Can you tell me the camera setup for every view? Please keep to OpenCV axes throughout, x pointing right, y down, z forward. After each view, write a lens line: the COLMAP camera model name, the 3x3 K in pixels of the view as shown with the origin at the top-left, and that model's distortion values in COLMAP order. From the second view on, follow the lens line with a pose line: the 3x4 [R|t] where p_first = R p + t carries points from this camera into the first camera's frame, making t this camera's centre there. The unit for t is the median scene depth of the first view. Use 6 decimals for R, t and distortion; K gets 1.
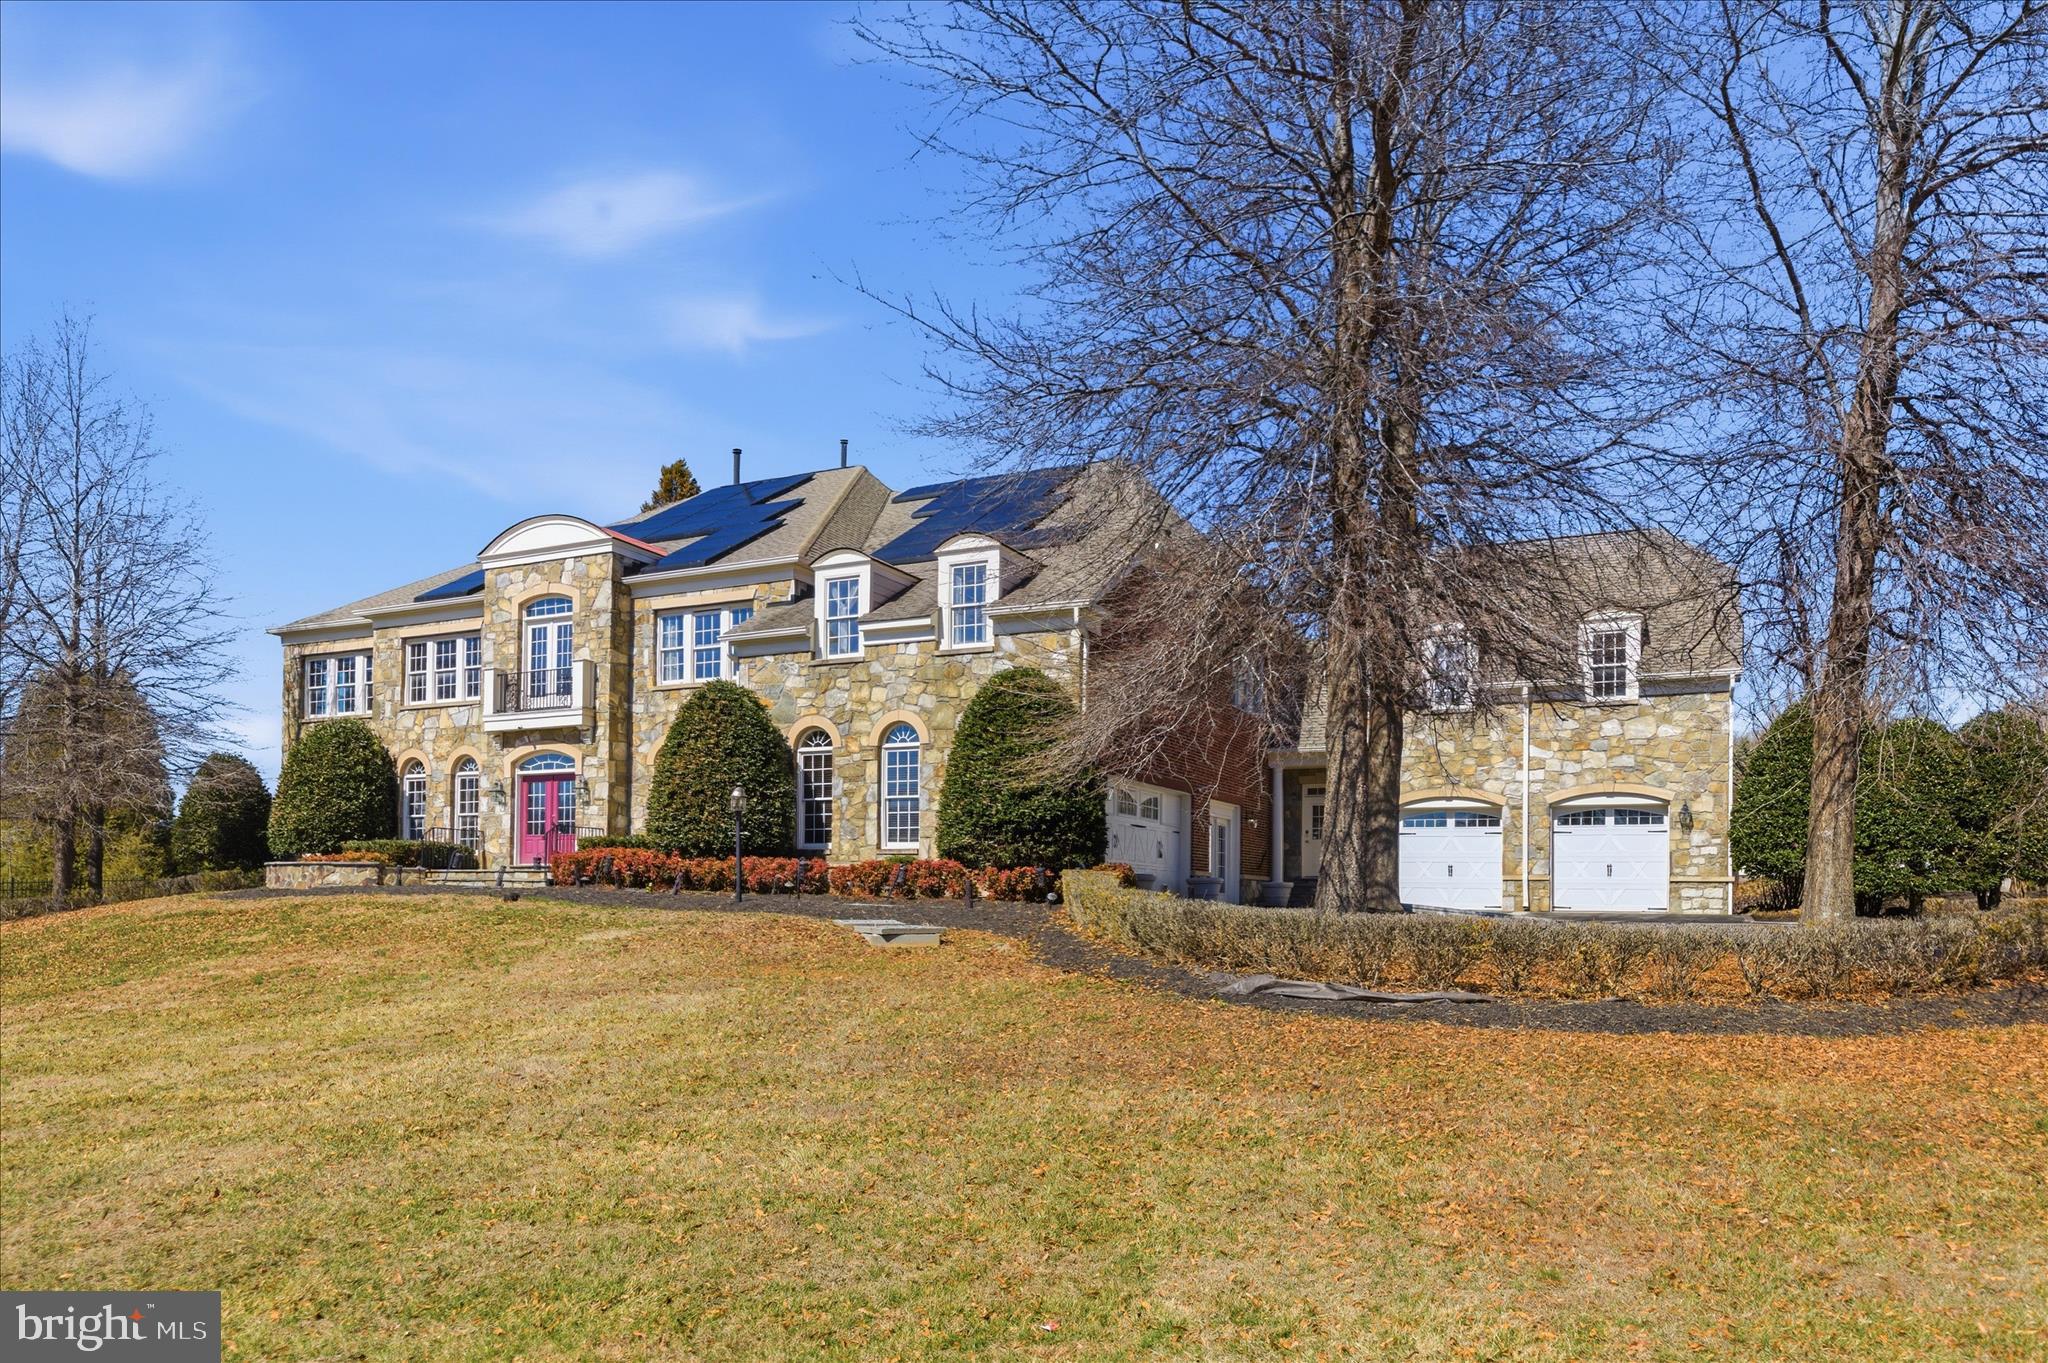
lens RADIAL K [[1087.5, 0, 1037.6], [0, 1087.5, 651.9], [0, 0, 1]] dist [-0.001082, 0.002492]
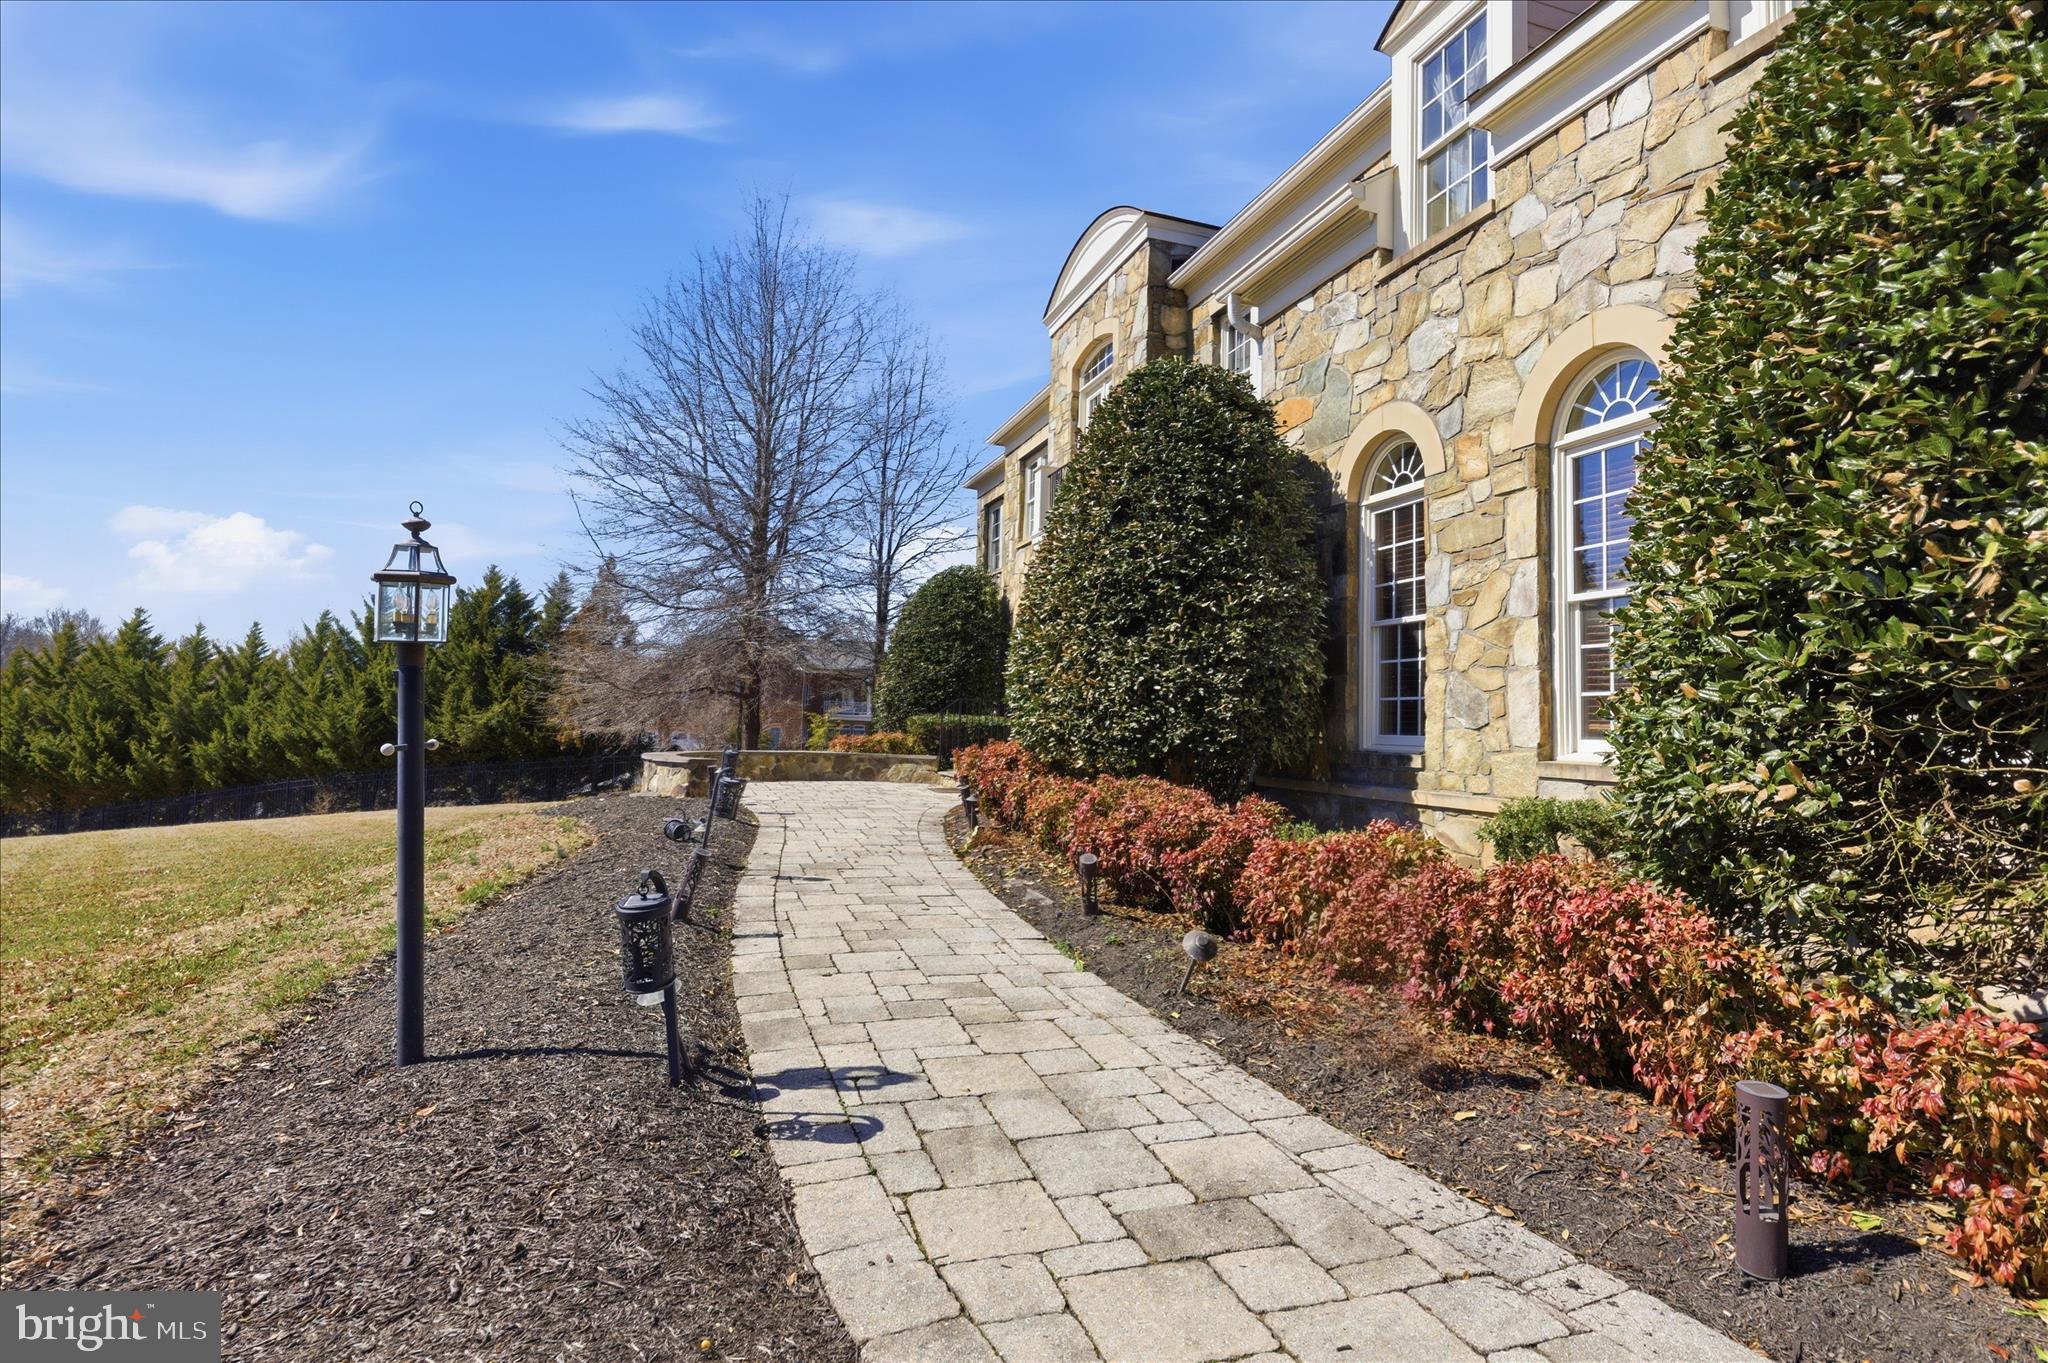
lens RADIAL K [[1087.5, 0, 1037.6], [0, 1087.5, 651.9], [0, 0, 1]] dist [-0.001082, 0.002492]
pose [[0.698312, -0.038617, -0.714751, -0.021737], [0.128831, 0.989018, 0.072432, 0.103937], [0.704104, -0.142662, 0.695618, 0.654784]]
